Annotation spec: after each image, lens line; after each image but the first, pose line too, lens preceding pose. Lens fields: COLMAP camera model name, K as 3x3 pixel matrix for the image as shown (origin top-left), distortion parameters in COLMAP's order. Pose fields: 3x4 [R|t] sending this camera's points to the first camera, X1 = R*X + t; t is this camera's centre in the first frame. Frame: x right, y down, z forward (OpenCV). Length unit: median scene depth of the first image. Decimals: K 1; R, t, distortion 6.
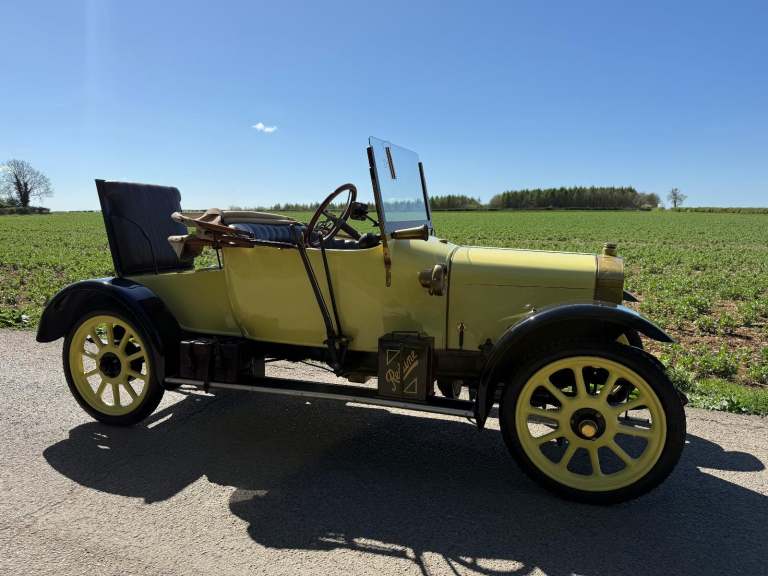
lens RADIAL K [[539.7, 0, 379.2], [0, 539.7, 285.8], [0, 0, 1]] dist [0.053772, -0.069252]
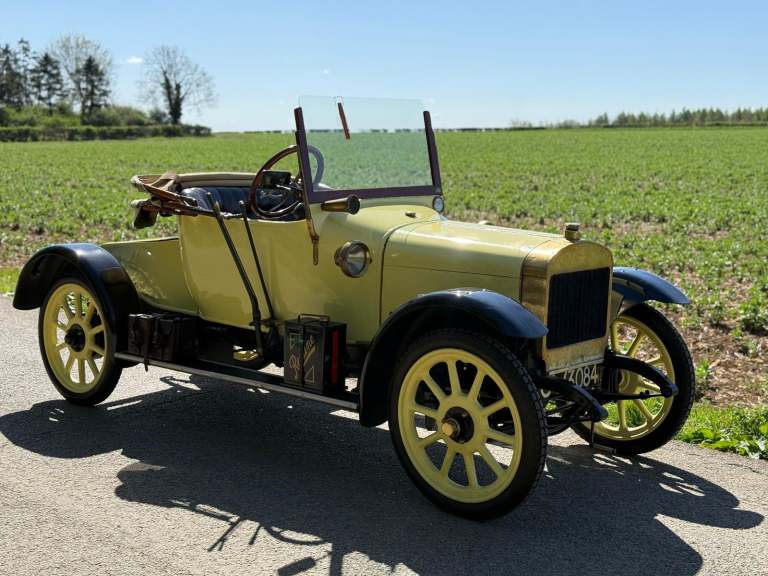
lens RADIAL K [[1062.4, 0, 384.9], [0, 1062.4, 280.2], [0, 0, 1]] dist [0.096177, 0.000000]
pose [[0.926934, 0.050177, -0.371854, 0.737912], [-0.048573, 0.998726, 0.013687, -0.002969], [0.372067, 0.005375, 0.928190, -0.547583]]
